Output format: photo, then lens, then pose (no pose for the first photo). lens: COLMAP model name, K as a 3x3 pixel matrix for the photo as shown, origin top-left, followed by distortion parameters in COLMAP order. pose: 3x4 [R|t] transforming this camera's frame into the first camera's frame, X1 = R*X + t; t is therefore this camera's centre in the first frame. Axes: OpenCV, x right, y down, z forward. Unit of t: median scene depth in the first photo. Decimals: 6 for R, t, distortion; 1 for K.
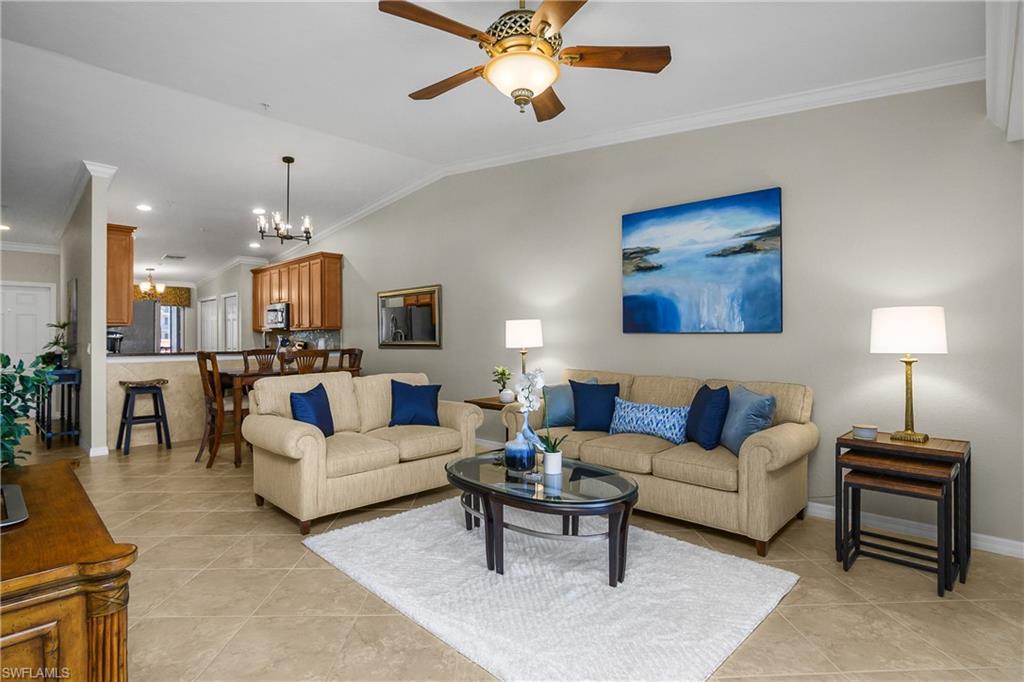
lens RADIAL K [[498.2, 0, 509.9], [0, 498.2, 337.4], [0, 0, 1]] dist [-0.015897, 0.001086]
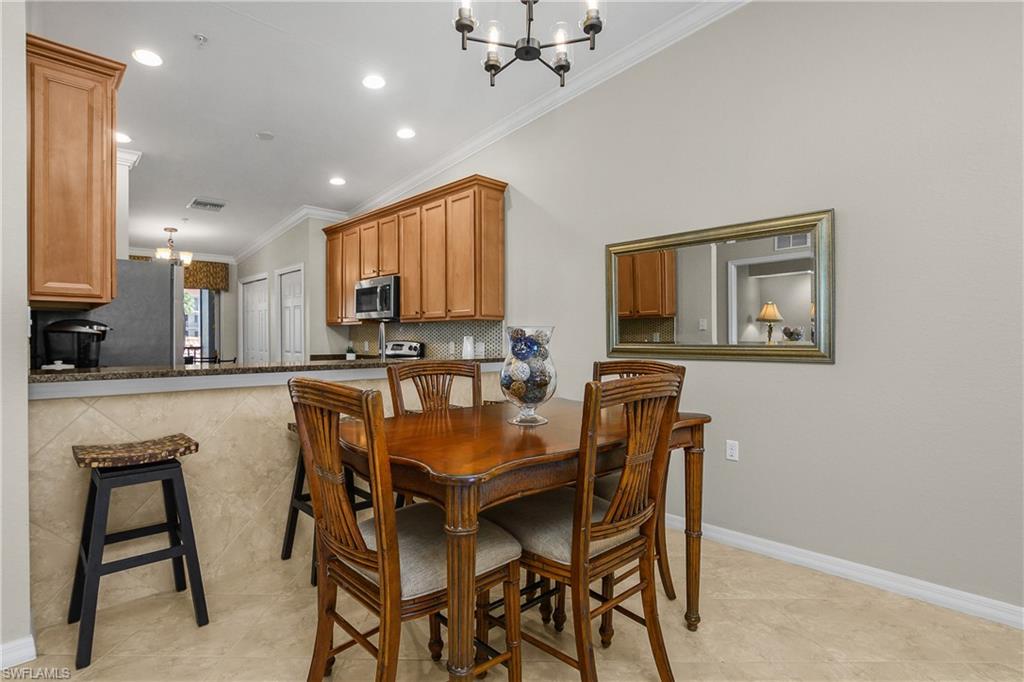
lens RADIAL K [[498.2, 0, 507.9], [0, 498.2, 342.2], [0, 0, 1]] dist [-0.015897, 0.001086]
pose [[0.998975, 0.005704, -0.044908, -0.280375], [-0.005217, 0.999926, 0.010945, 0.001766], [0.044967, -0.010700, 0.998931, 0.405898]]
